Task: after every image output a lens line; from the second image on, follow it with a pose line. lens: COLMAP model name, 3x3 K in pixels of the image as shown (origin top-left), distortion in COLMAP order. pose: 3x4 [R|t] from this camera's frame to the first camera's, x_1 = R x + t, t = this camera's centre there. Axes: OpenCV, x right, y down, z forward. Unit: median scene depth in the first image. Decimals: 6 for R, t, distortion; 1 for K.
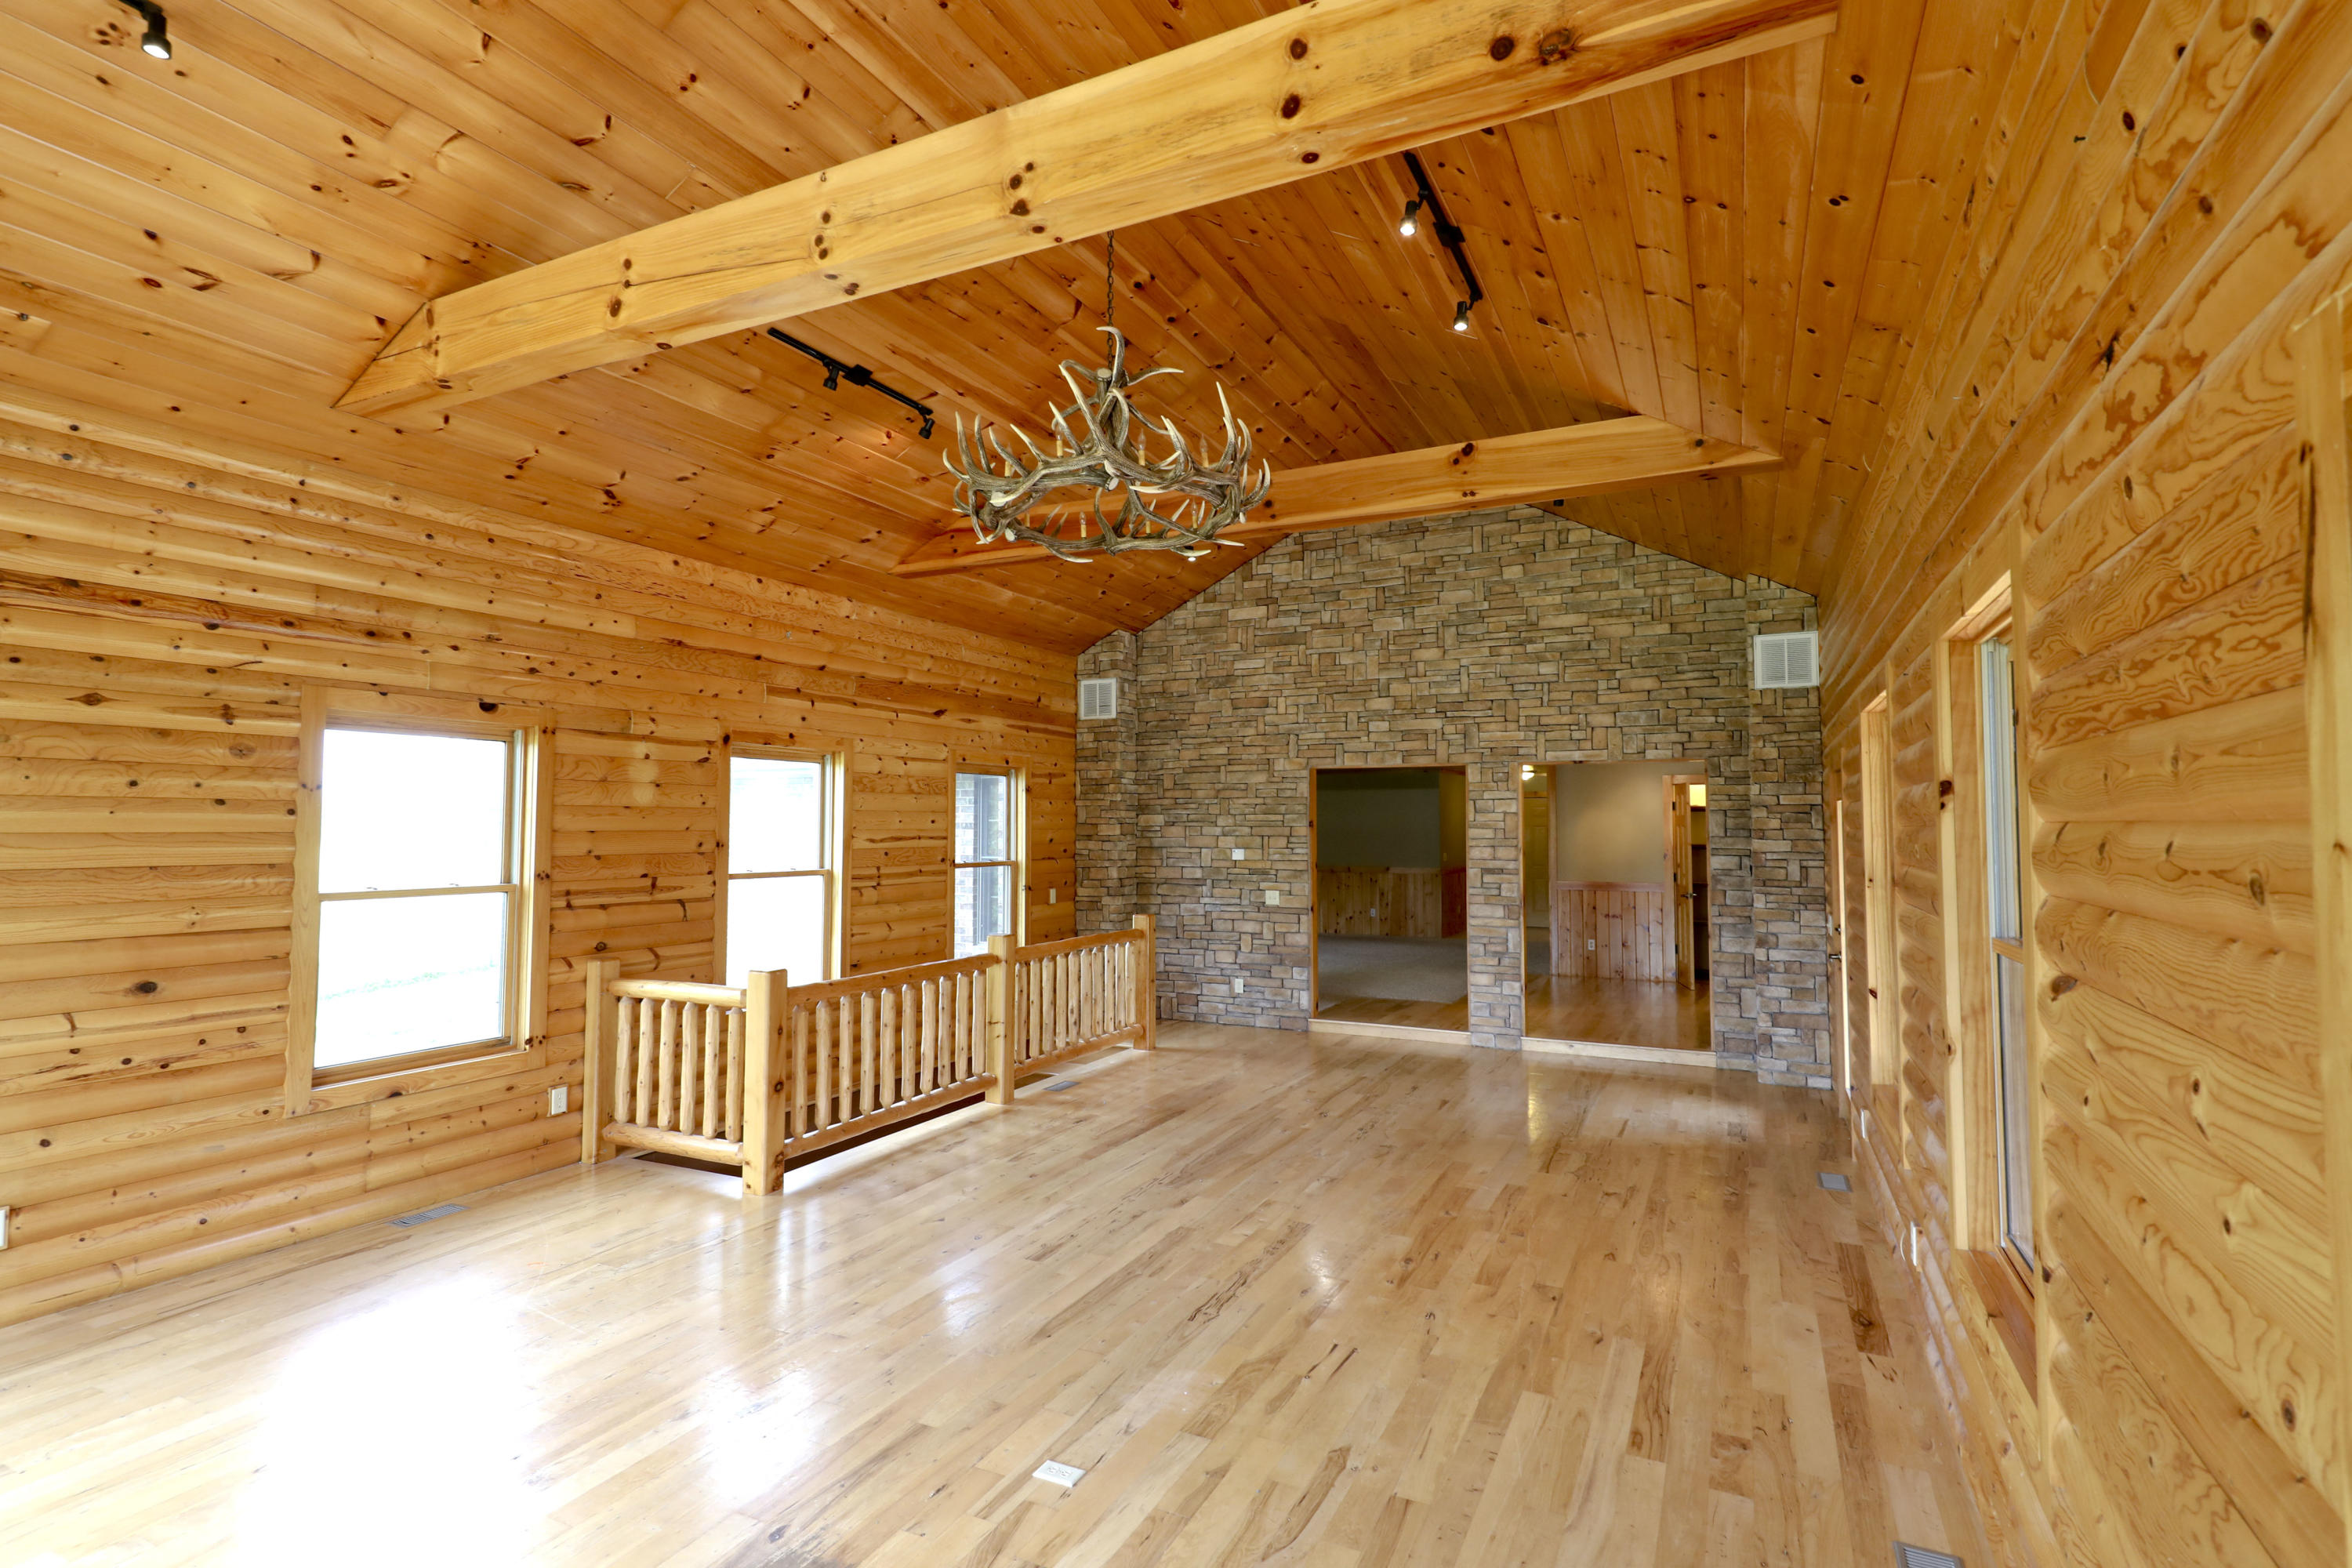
lens RADIAL K [[1135.3, 0, 1176.0], [0, 1135.3, 784.0], [0, 0, 1]] dist [0.003799, 0.000202]
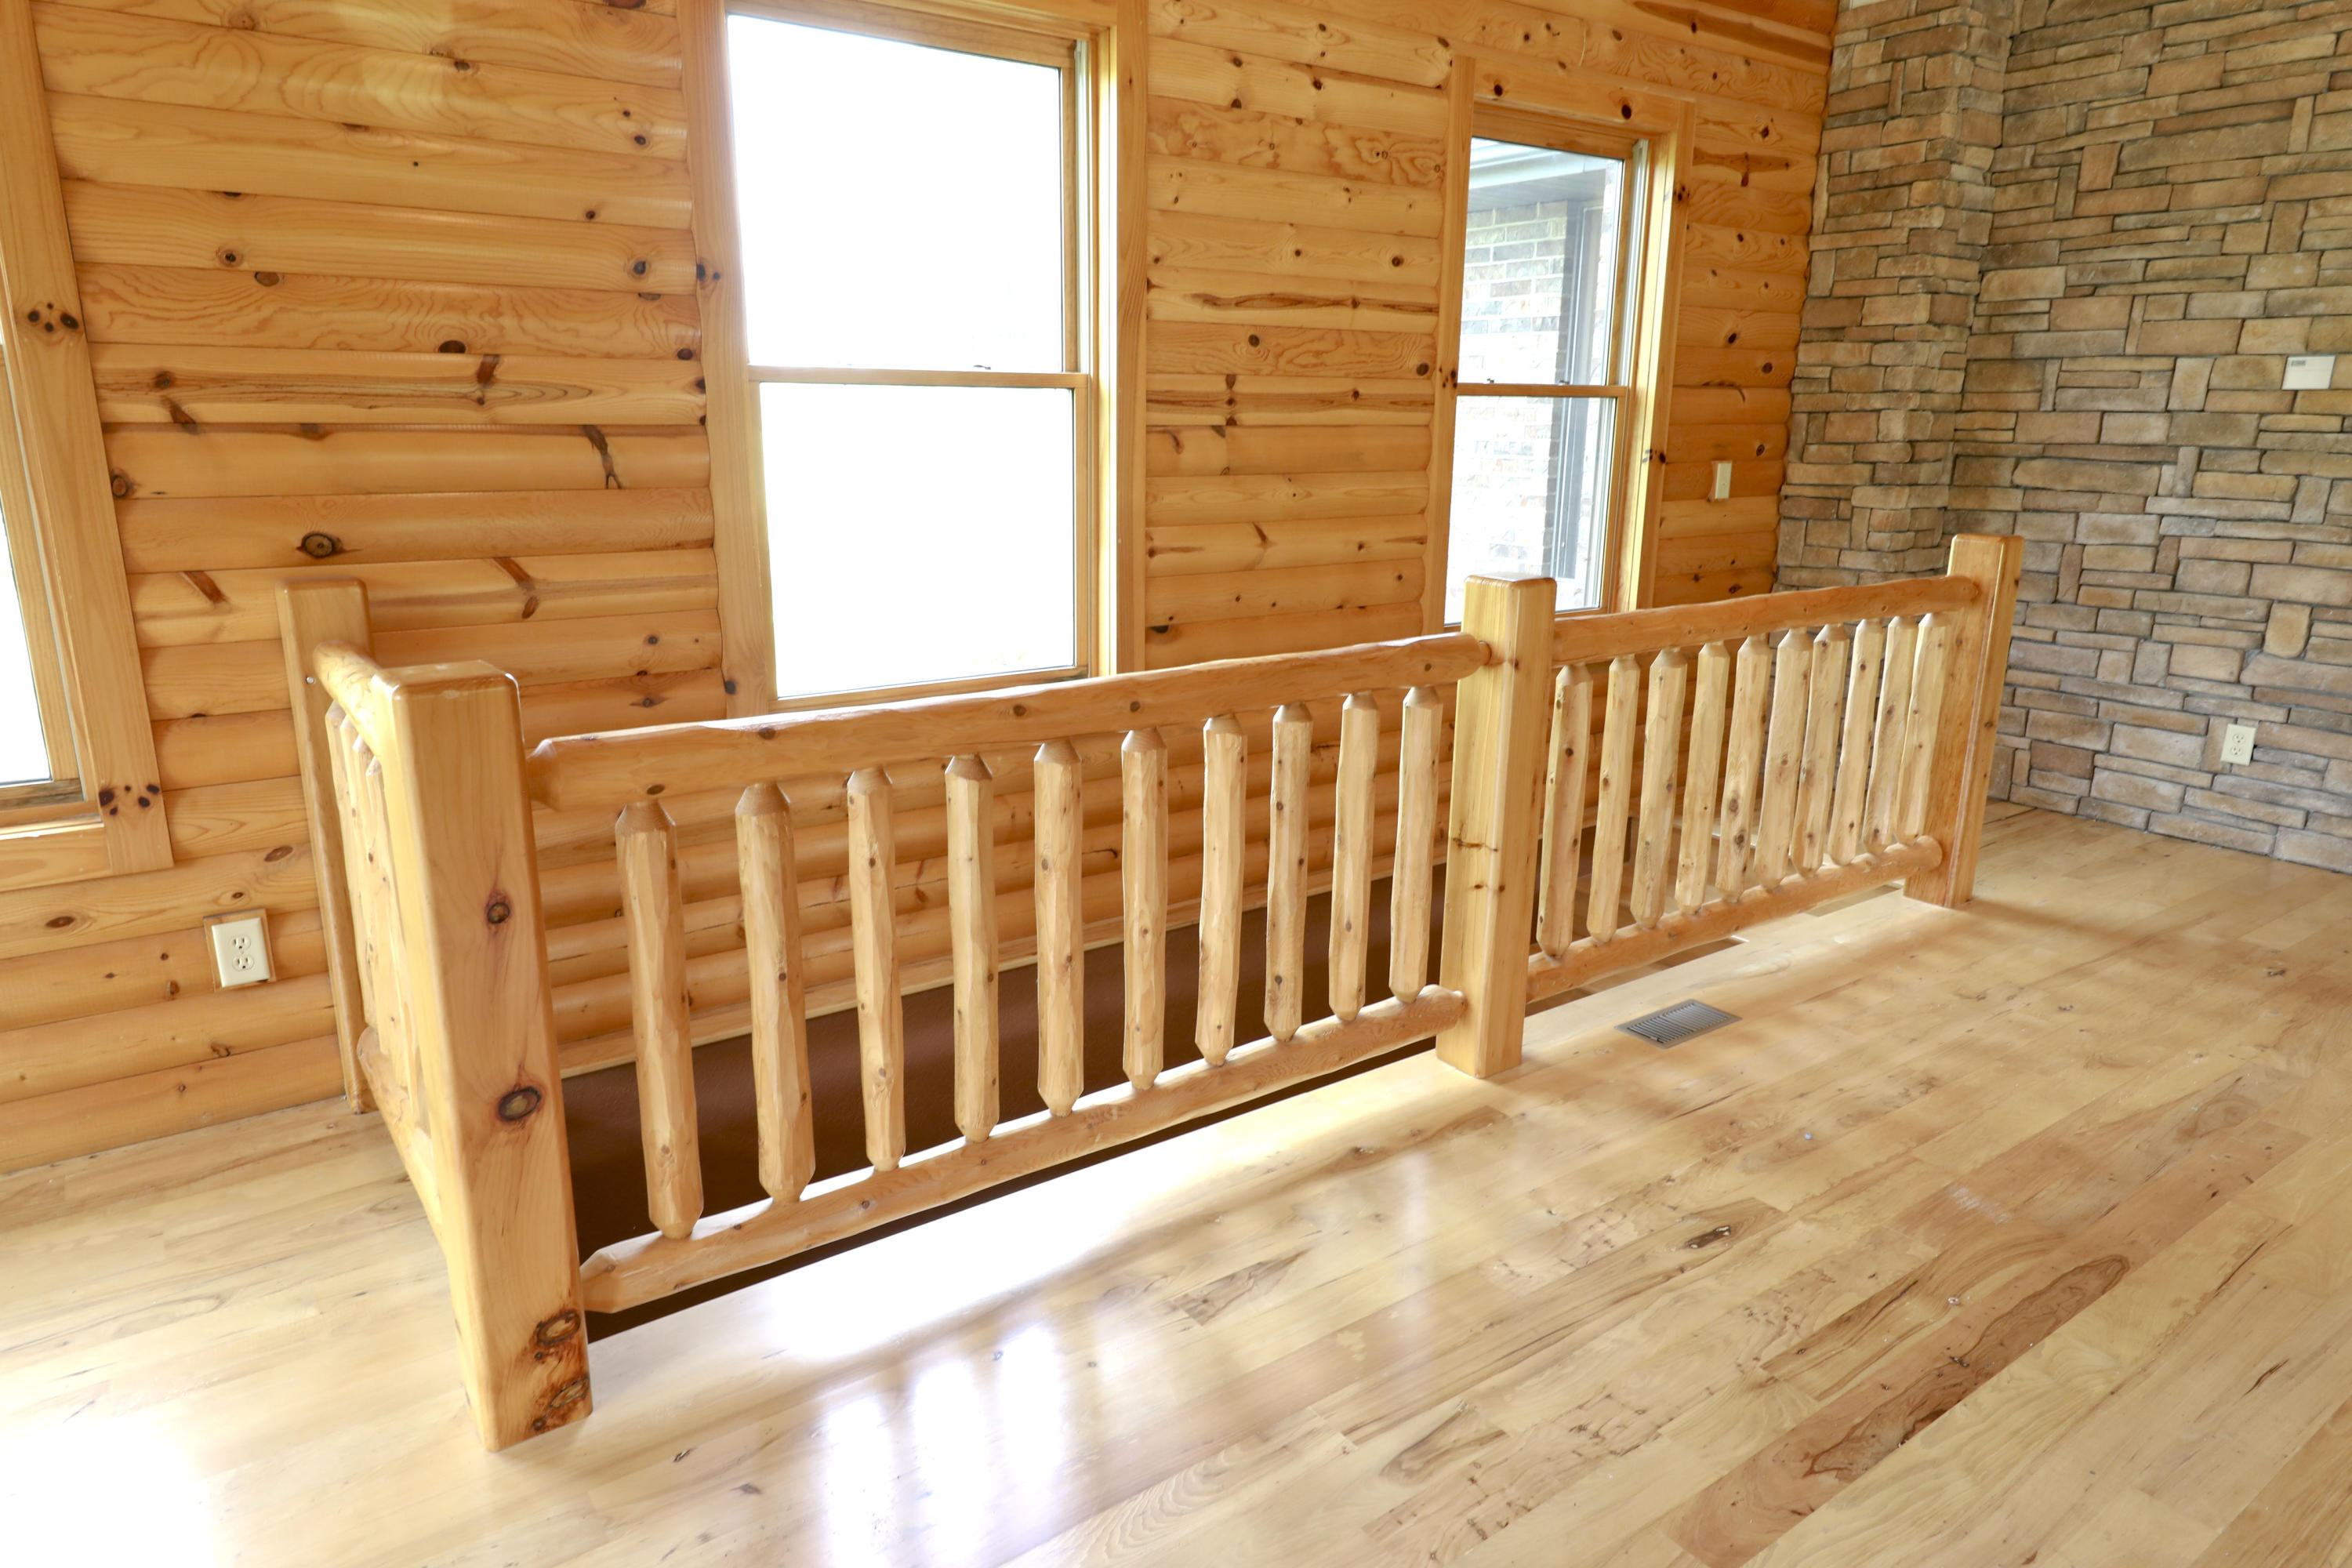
lens RADIAL K [[1458.0, 0, 1175.1], [0, 1458.0, 767.7], [0, 0, 1]] dist [0.019747, -0.002892]
pose [[0.886893, 0.120353, -0.446022, -0.044157], [0.007374, 0.961658, 0.274154, 0.064121], [0.461916, -0.246434, 0.852000, 0.533266]]
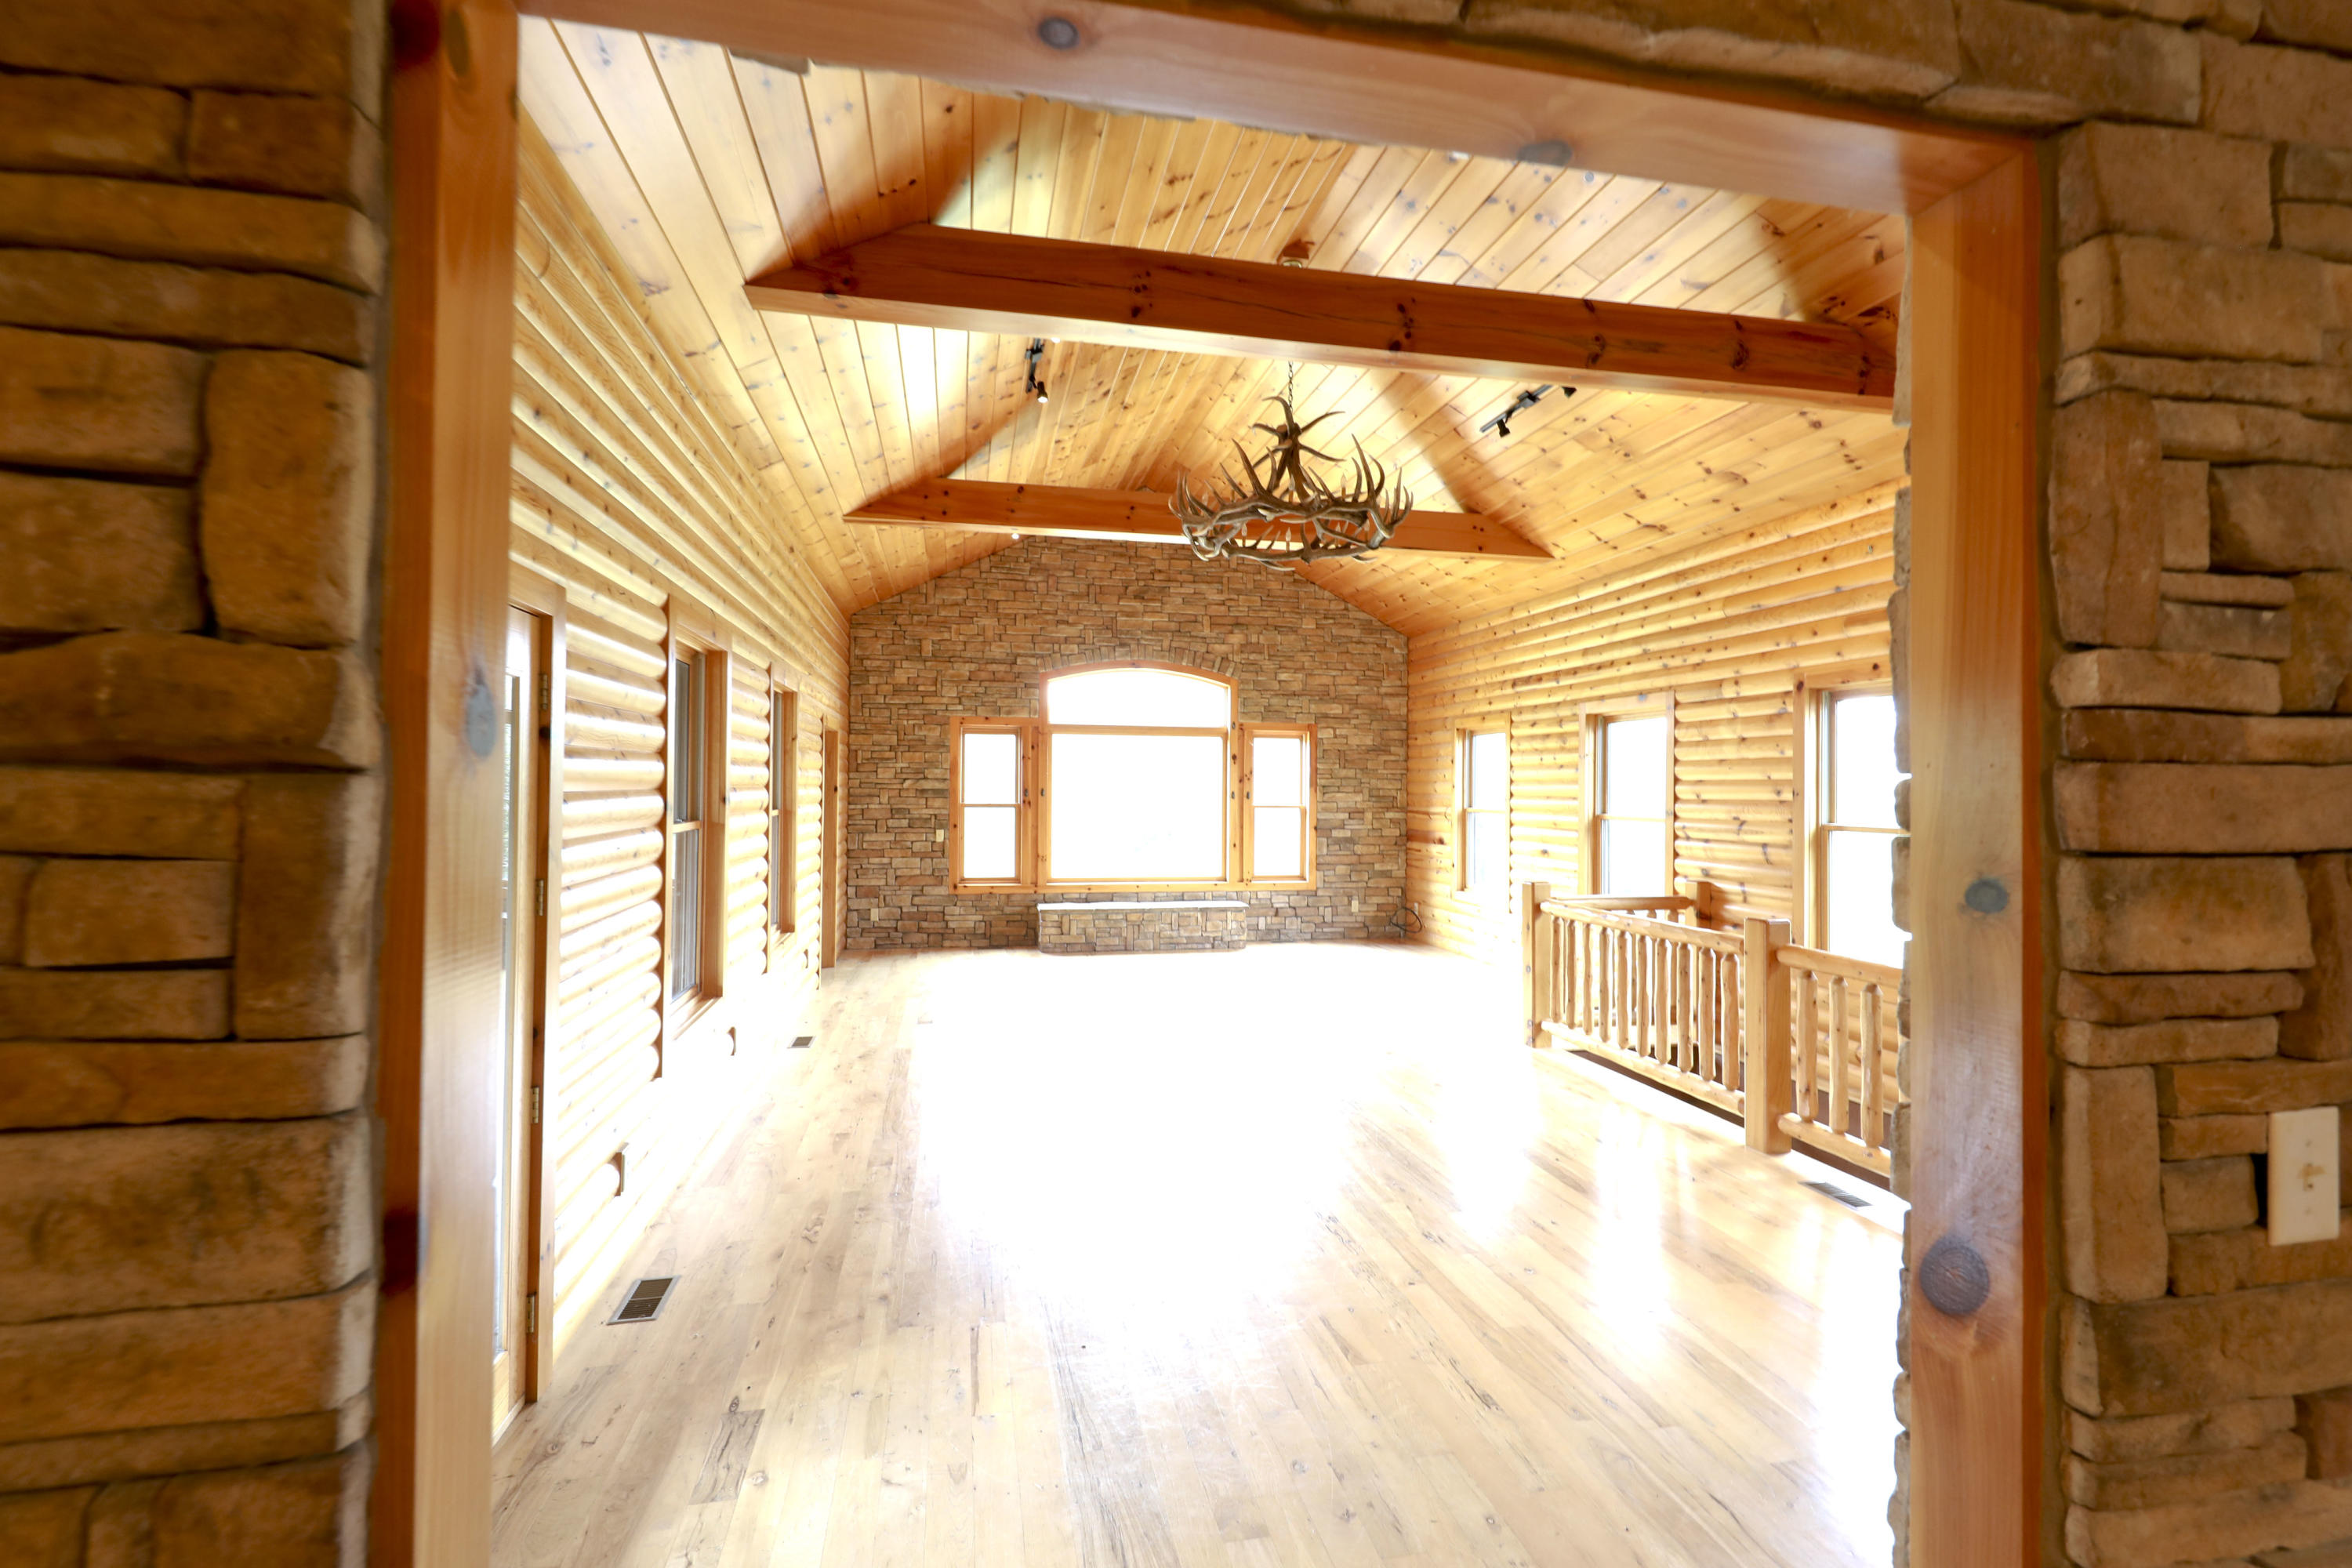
lens RADIAL K [[1050.4, 0, 1178.0], [0, 1050.4, 771.5], [0, 0, 1]] dist [0.002929, 0.000053]
pose [[-0.786656, -0.012809, -0.617258, 0.501642], [0.016580, 0.998986, -0.041860, 0.052858], [0.617168, -0.043163, -0.785646, 1.158328]]
